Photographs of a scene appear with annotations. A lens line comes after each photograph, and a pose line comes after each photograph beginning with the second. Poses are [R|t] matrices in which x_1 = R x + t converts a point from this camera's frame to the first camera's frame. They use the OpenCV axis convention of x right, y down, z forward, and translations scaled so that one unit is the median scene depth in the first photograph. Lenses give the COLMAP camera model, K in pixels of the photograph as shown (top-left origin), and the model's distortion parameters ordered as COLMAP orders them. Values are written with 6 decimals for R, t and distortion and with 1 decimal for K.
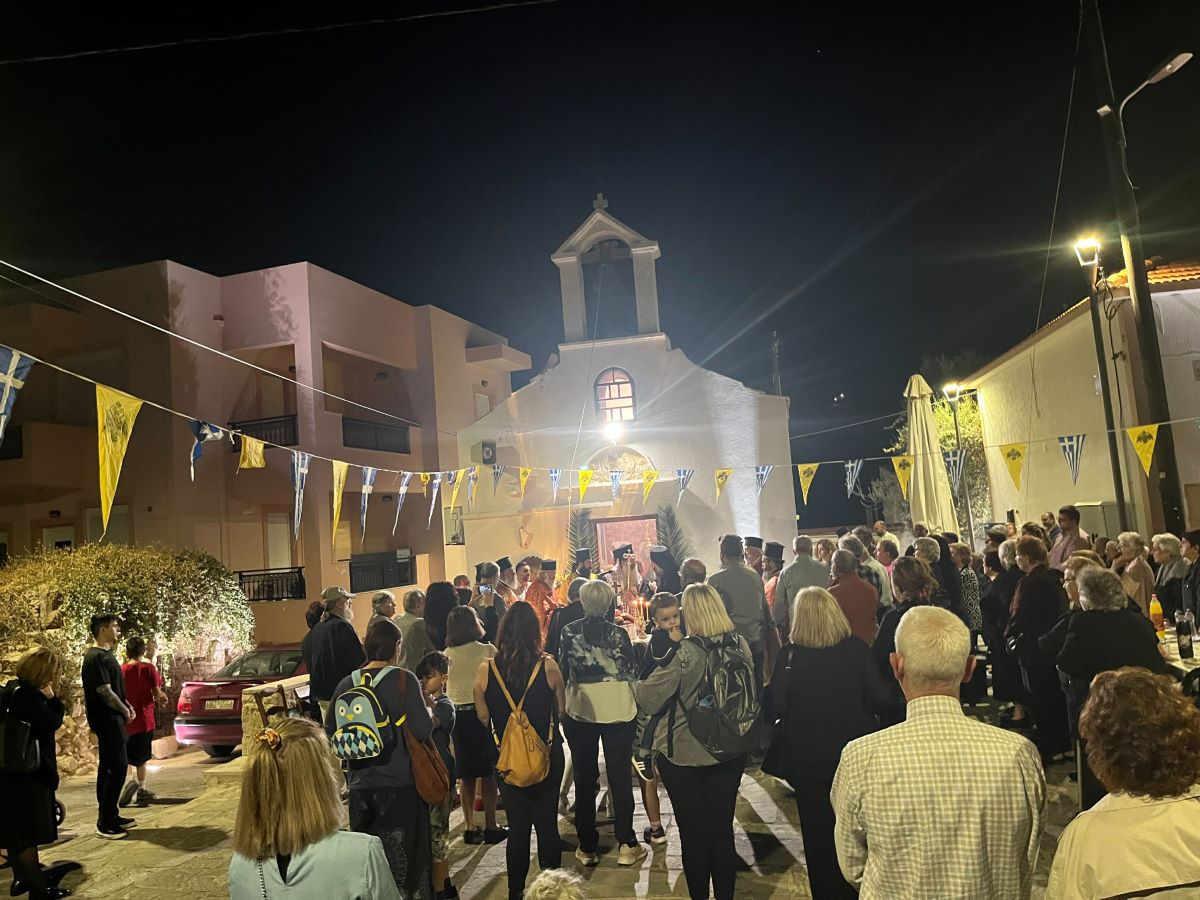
lens RADIAL K [[889.8, 0, 596.7], [0, 889.8, 450.1], [0, 0, 1]] dist [0.060844, -0.124463]
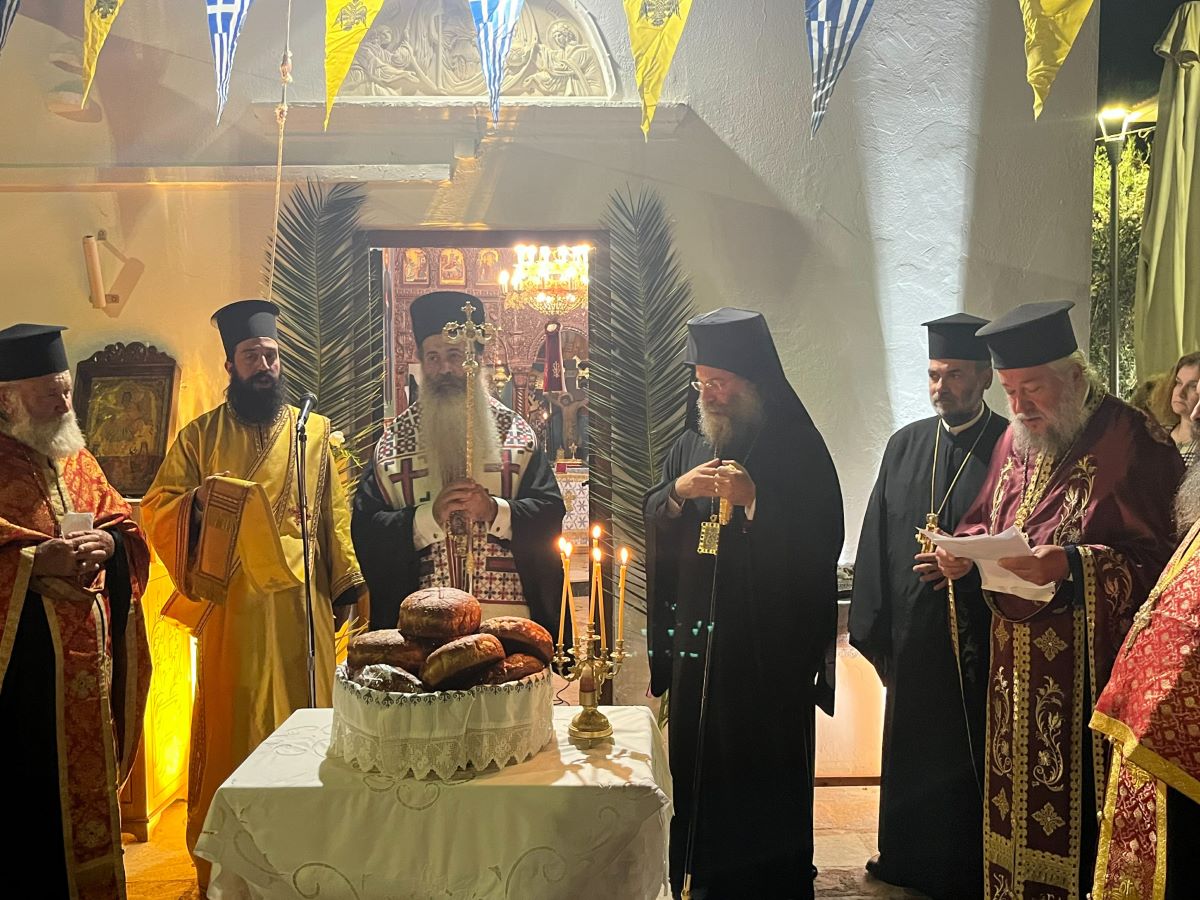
lens RADIAL K [[1232.4, 0, 609.0], [0, 1232.4, 447.0], [0, 0, 1]] dist [0.042262, -0.011146]
pose [[0.979229, 0.065927, 0.191741, -0.001153], [-0.091013, 0.987959, 0.125117, 0.103454], [-0.181184, -0.139969, 0.973438, 0.688495]]
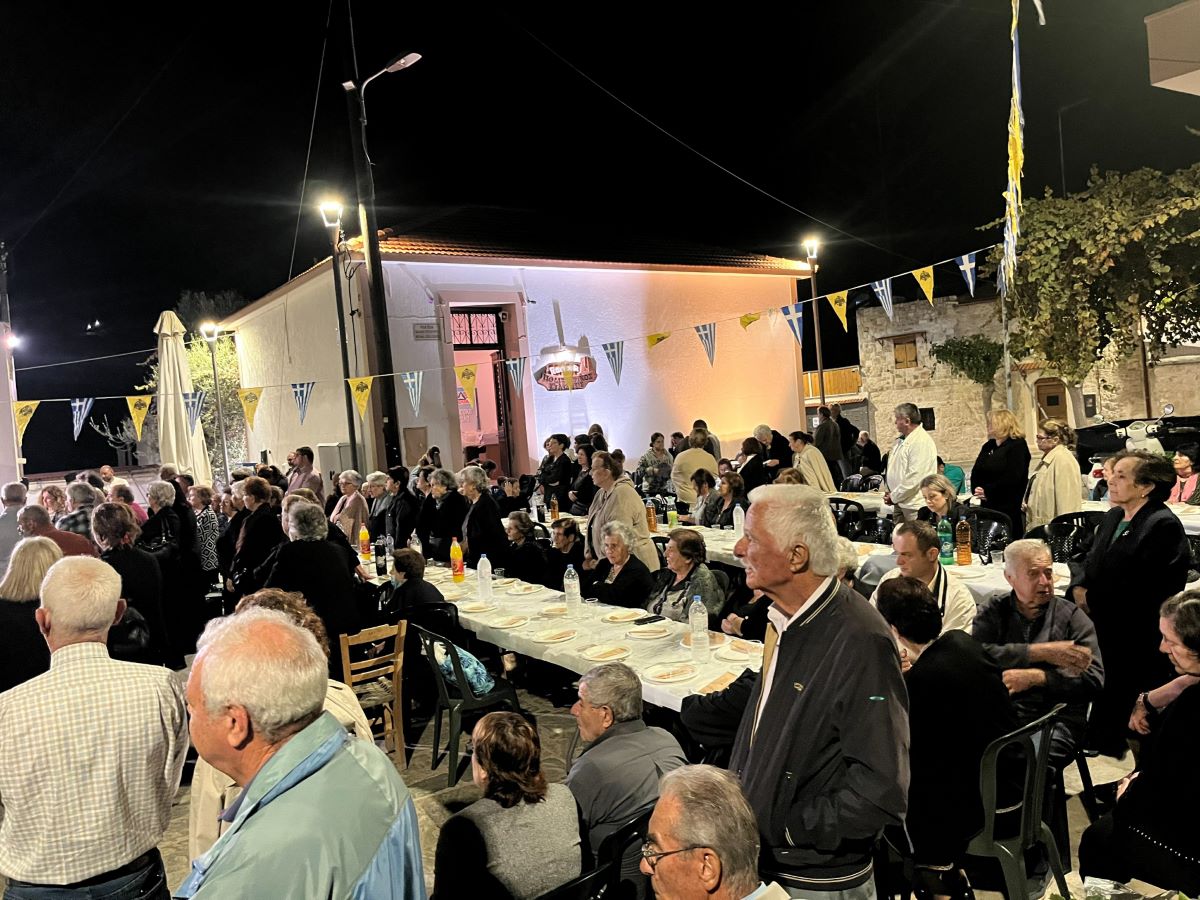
lens RADIAL K [[889.8, 0, 596.7], [0, 889.8, 450.1], [0, 0, 1]] dist [0.060844, -0.124463]
pose [[0.714067, -0.007540, 0.700037, 0.016179], [-0.039592, 0.997907, 0.051134, -0.003702], [-0.698957, -0.064229, 0.712274, -0.022817]]
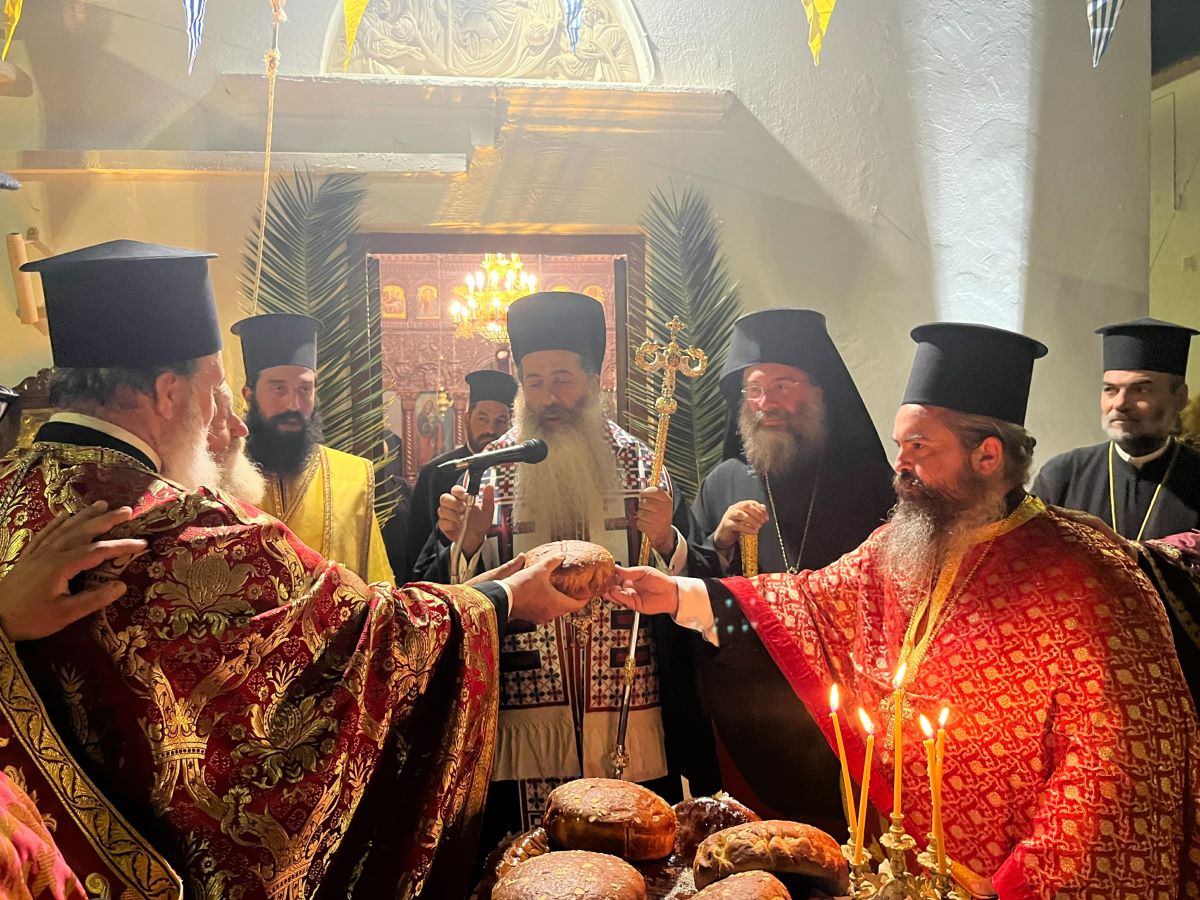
lens RADIAL K [[950.0, 0, 610.0], [0, 950.0, 445.8], [0, 0, 1]] dist [0.023629, -0.001904]
pose [[0.945139, 0.046740, 0.323306, -0.026788], [-0.084487, 0.991012, 0.103715, 0.118318], [-0.315553, -0.125340, 0.940594, 0.839891]]
